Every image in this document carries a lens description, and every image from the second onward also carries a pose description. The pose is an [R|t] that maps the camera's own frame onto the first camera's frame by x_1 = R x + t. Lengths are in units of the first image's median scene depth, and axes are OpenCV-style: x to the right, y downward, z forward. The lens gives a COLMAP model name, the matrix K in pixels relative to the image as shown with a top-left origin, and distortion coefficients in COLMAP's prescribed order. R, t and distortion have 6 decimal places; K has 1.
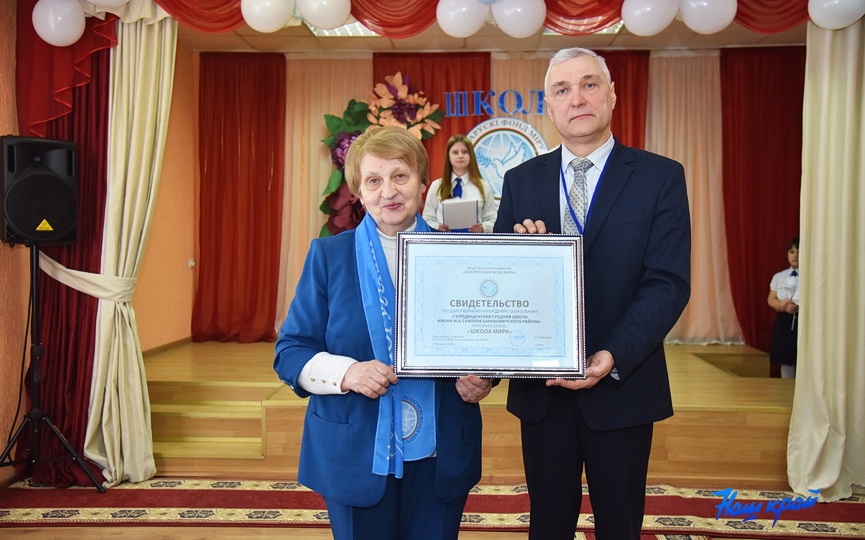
lens RADIAL K [[887.6, 0, 431.1], [0, 887.6, 268.2], [0, 0, 1]] dist [0.014039, 0.000000]
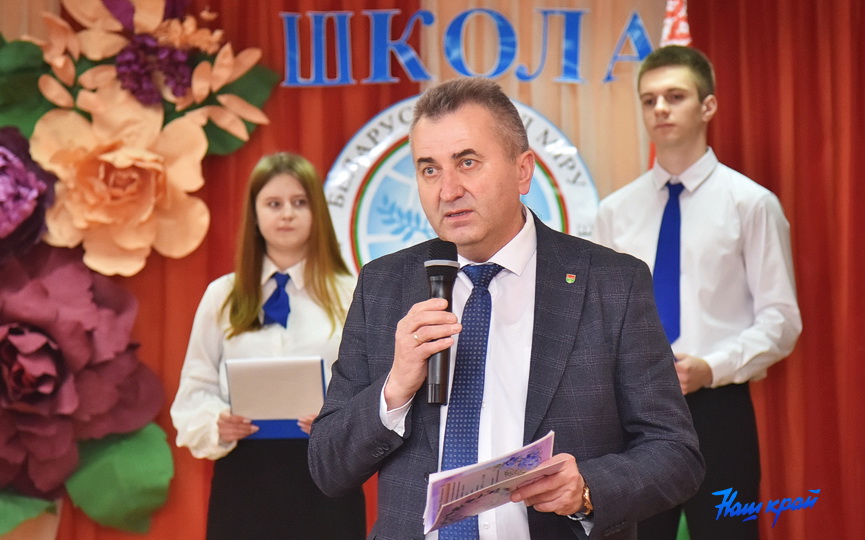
lens RADIAL K [[3807.1, 0, 432.4], [0, 3807.1, 272.3], [0, 0, 1]] dist [0.844176, 0.000000]
pose [[0.999830, 0.002129, 0.018341, 0.046636], [-0.000254, 0.994824, -0.101611, 0.041179], [-0.018462, 0.101589, 0.994655, -0.401838]]
